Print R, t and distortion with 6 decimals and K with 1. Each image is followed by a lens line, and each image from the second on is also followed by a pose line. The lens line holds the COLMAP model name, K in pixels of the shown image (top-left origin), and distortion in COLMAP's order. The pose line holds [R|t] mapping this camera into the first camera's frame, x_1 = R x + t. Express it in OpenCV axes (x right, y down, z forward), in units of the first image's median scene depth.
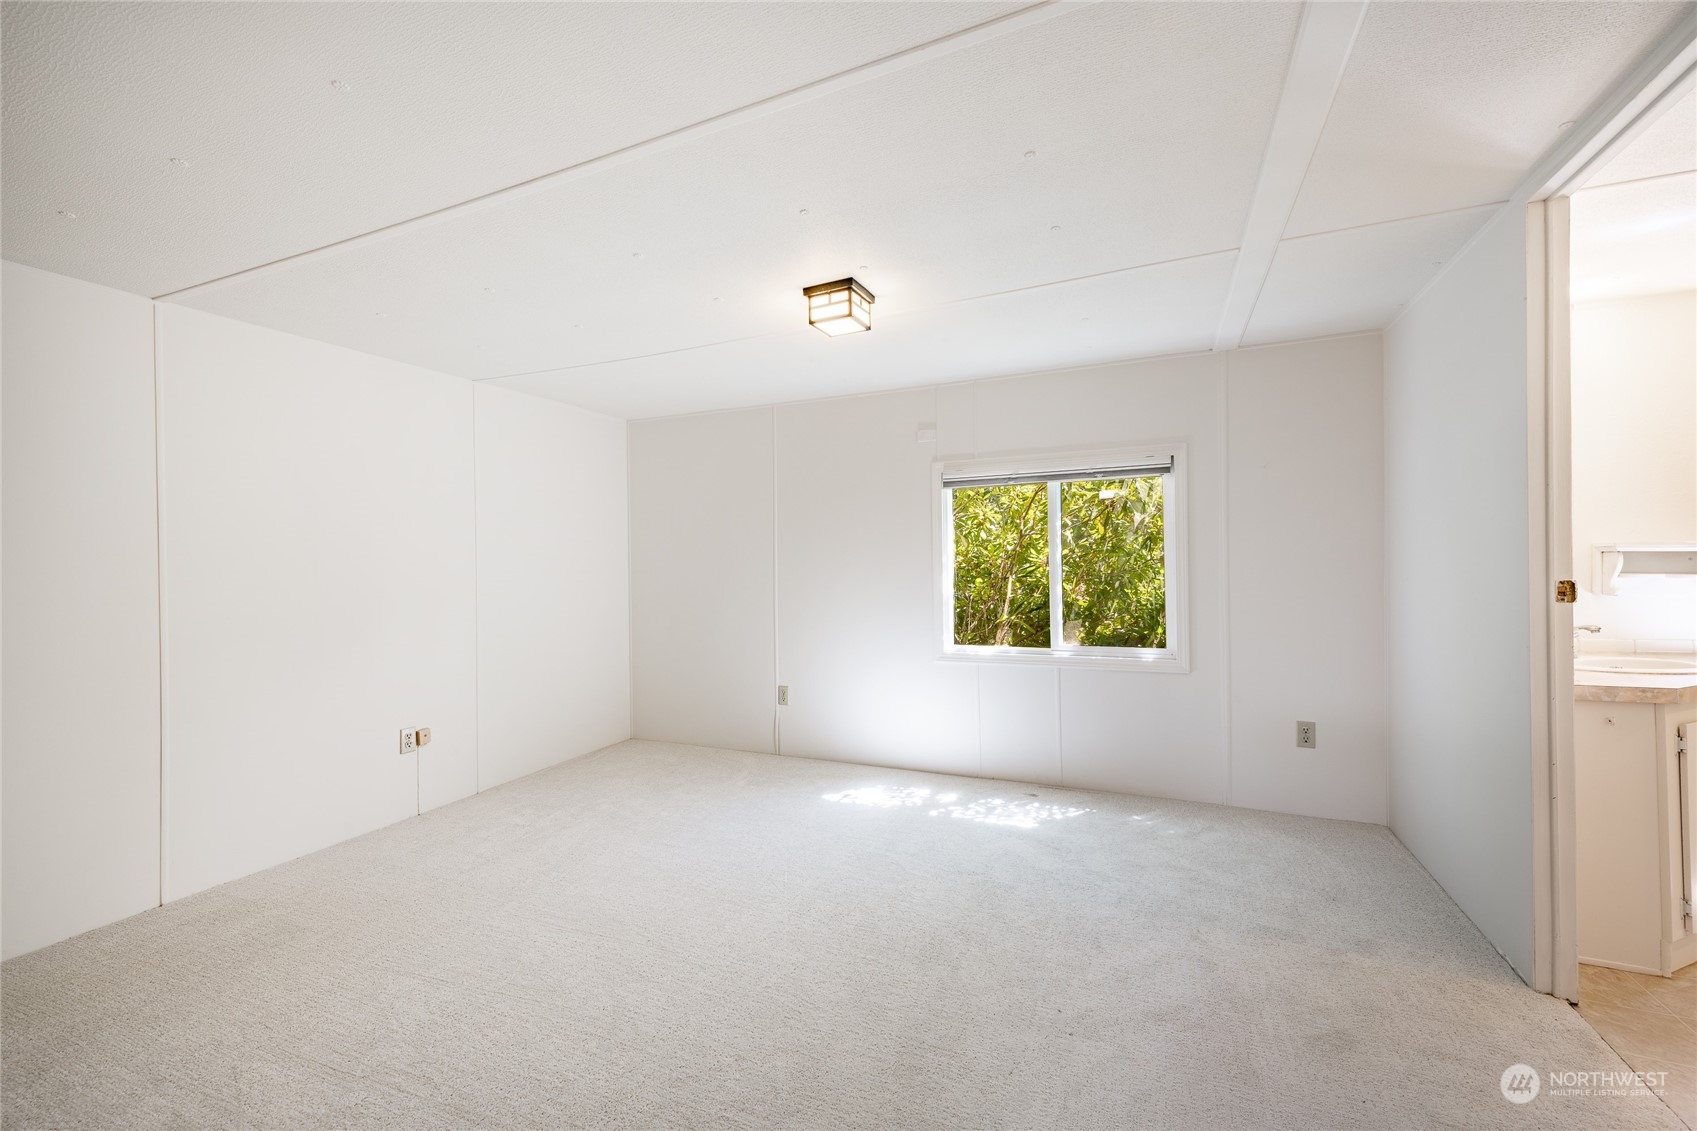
lens RADIAL K [[673.2, 0, 853.0], [0, 673.2, 567.6], [0, 0, 1]] dist [0.017183, -0.000010]
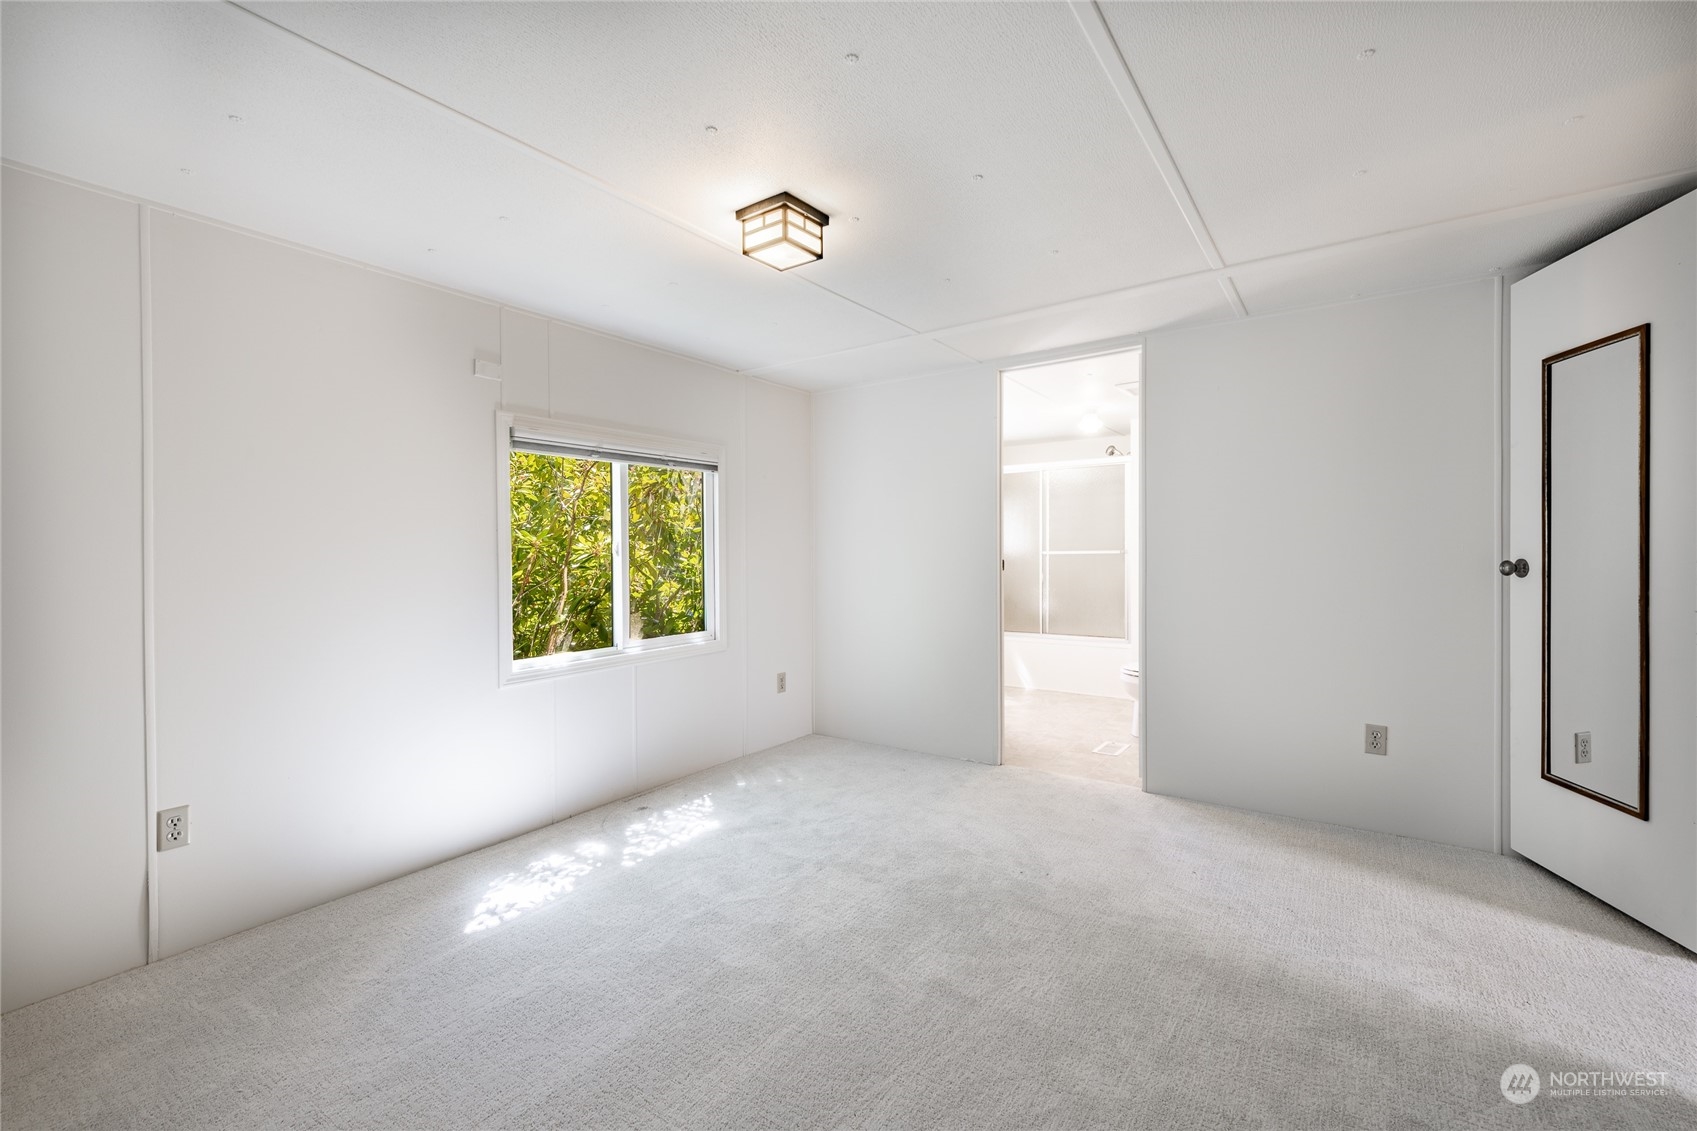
lens RADIAL K [[722.2, 0, 841.3], [0, 722.2, 557.2], [0, 0, 1]] dist [0.002088, -0.000021]
pose [[0.195429, 0.003325, 0.980712, -0.637316], [0.005307, 0.999976, -0.004448, 0.006976], [-0.980704, 0.006074, 0.195406, 0.555917]]
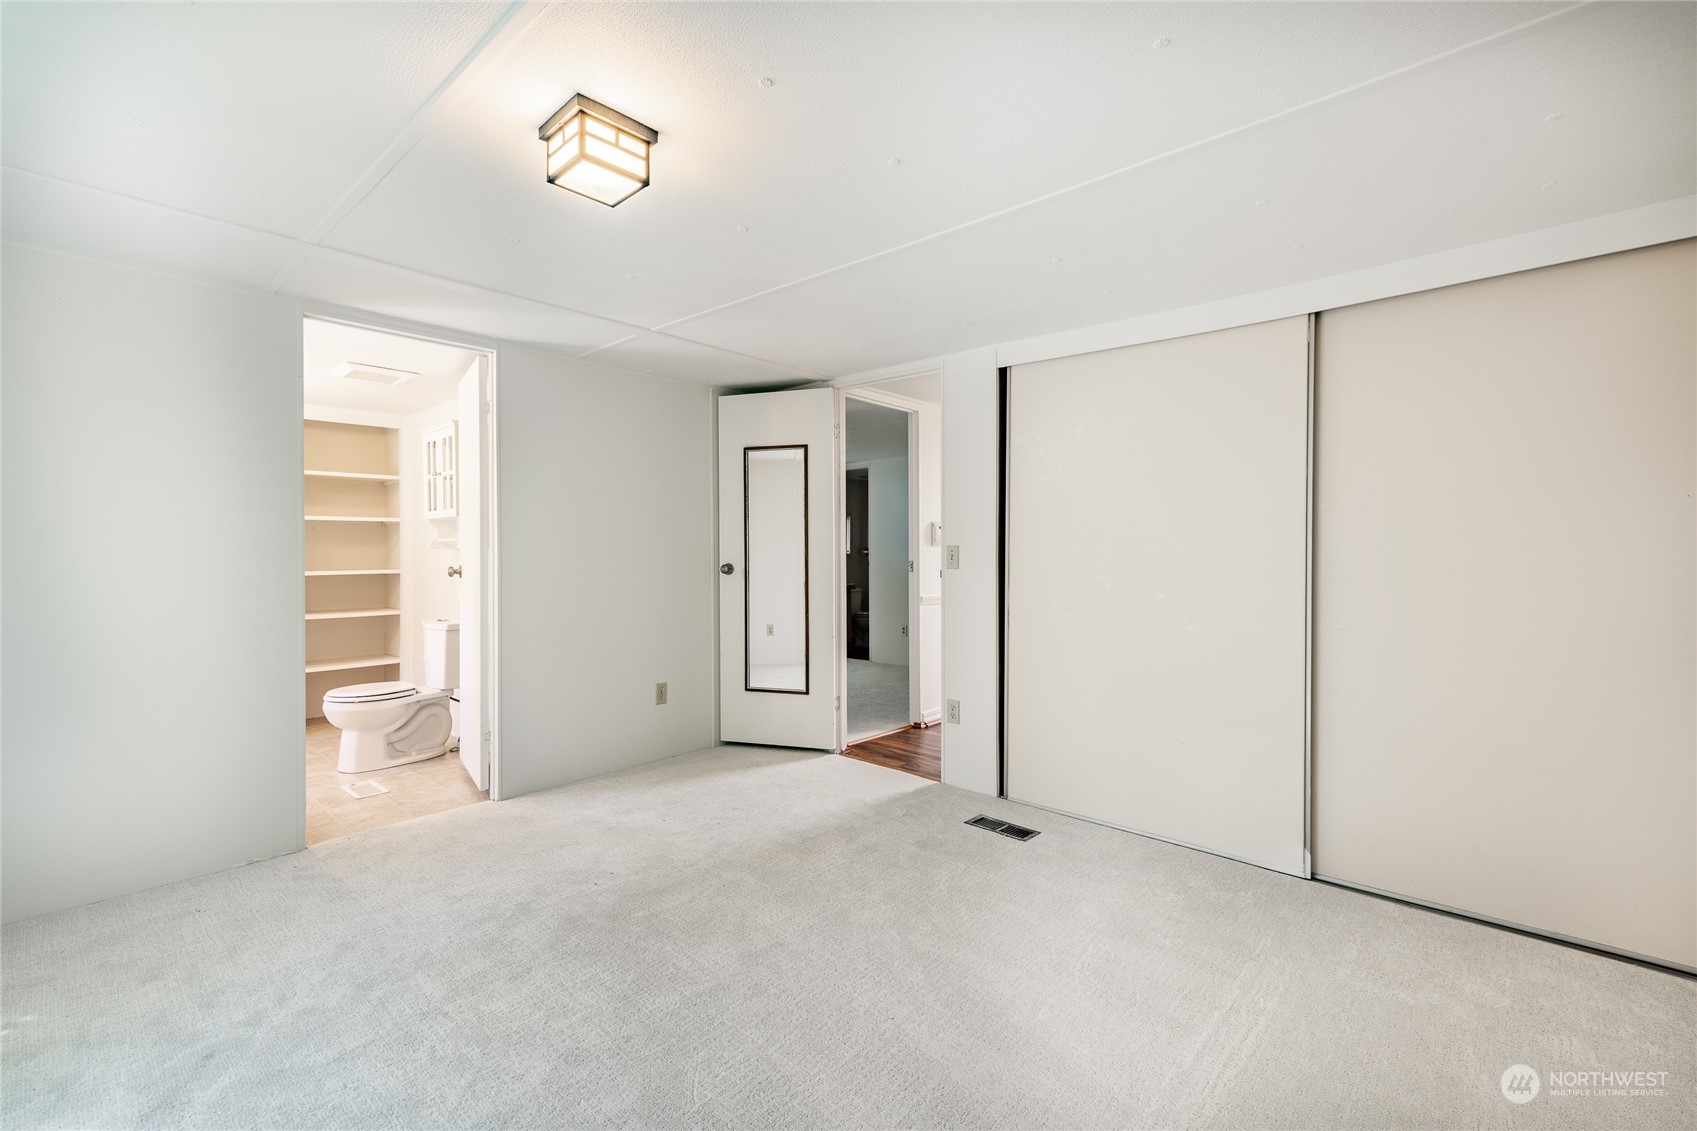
lens RADIAL K [[740.6, 0, 848.5], [0, 740.6, 565.5], [0, 0, 1]] dist [0.001211, -0.000099]
pose [[-0.957188, 0.010307, 0.289282, -0.327921], [0.014114, 0.999839, 0.011077, 0.001376], [-0.289121, 0.014685, -0.957180, 1.177327]]
